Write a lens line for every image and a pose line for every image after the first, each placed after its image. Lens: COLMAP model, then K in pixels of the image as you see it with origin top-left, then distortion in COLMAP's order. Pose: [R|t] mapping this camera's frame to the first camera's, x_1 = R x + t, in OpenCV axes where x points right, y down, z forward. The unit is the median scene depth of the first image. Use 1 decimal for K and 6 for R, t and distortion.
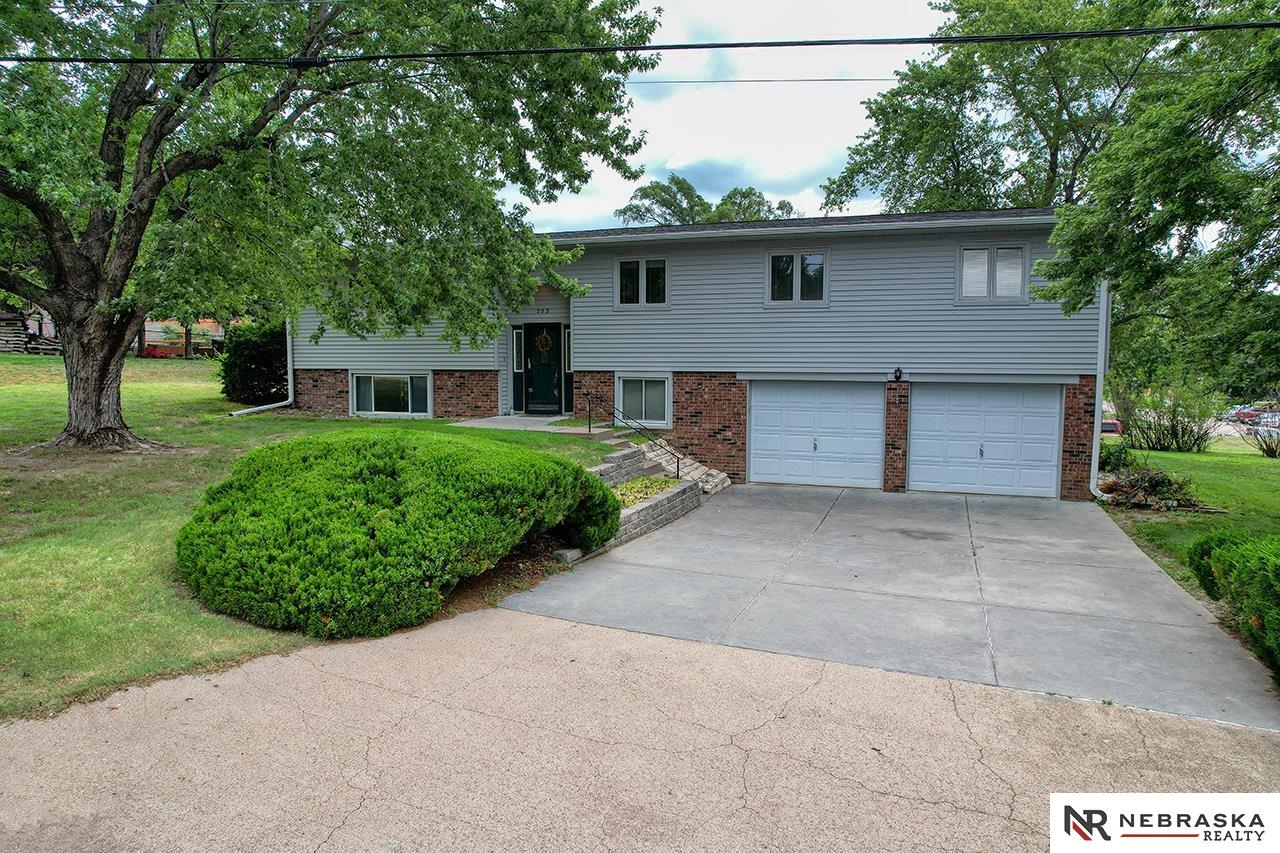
lens RADIAL K [[818.1, 0, 643.7], [0, 818.1, 428.0], [0, 0, 1]] dist [-0.071780, 0.064831]
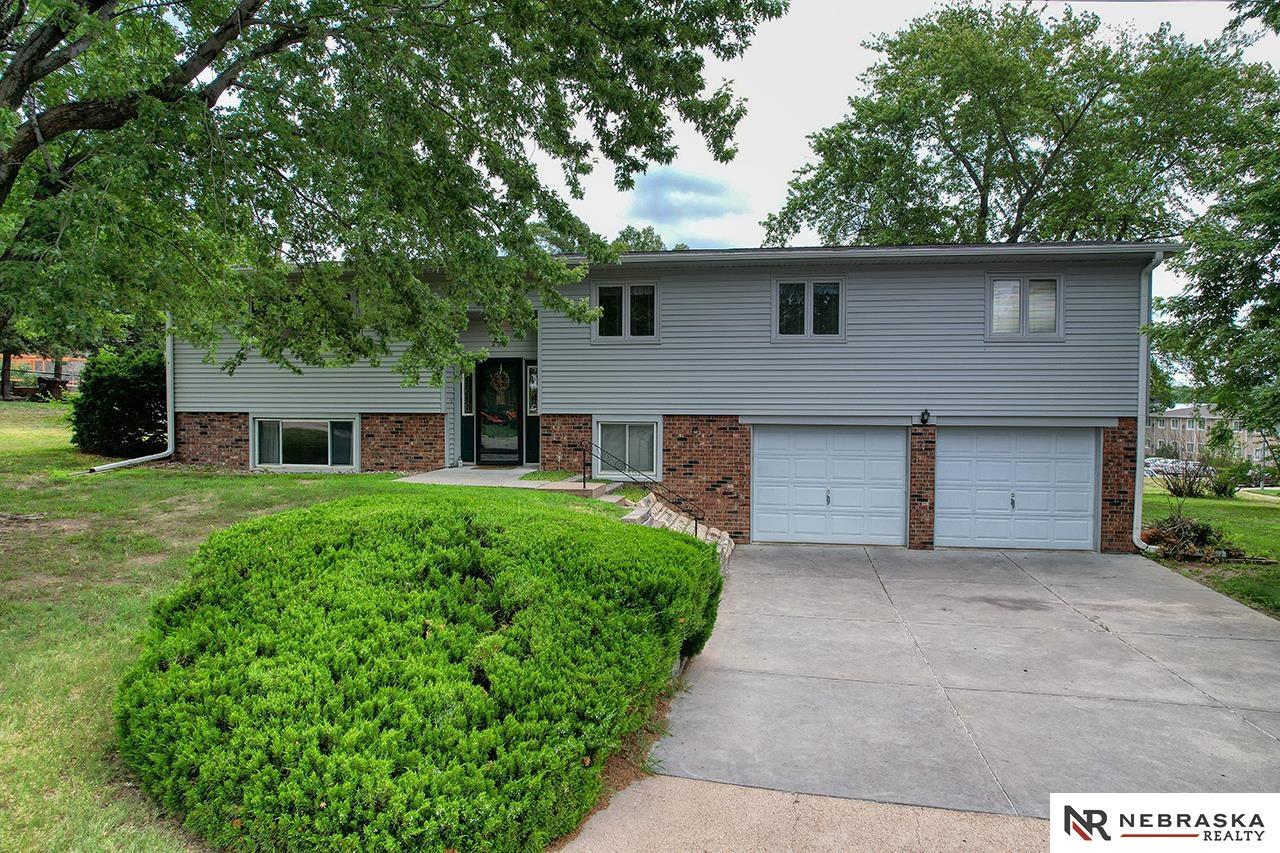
lens RADIAL K [[818.1, 0, 643.7], [0, 818.1, 428.0], [0, 0, 1]] dist [-0.071780, 0.064831]
pose [[0.984396, -0.003770, 0.175925, -0.144240], [0.013449, 0.998458, -0.053859, -0.009820], [-0.175450, 0.055384, 0.982929, 0.168402]]
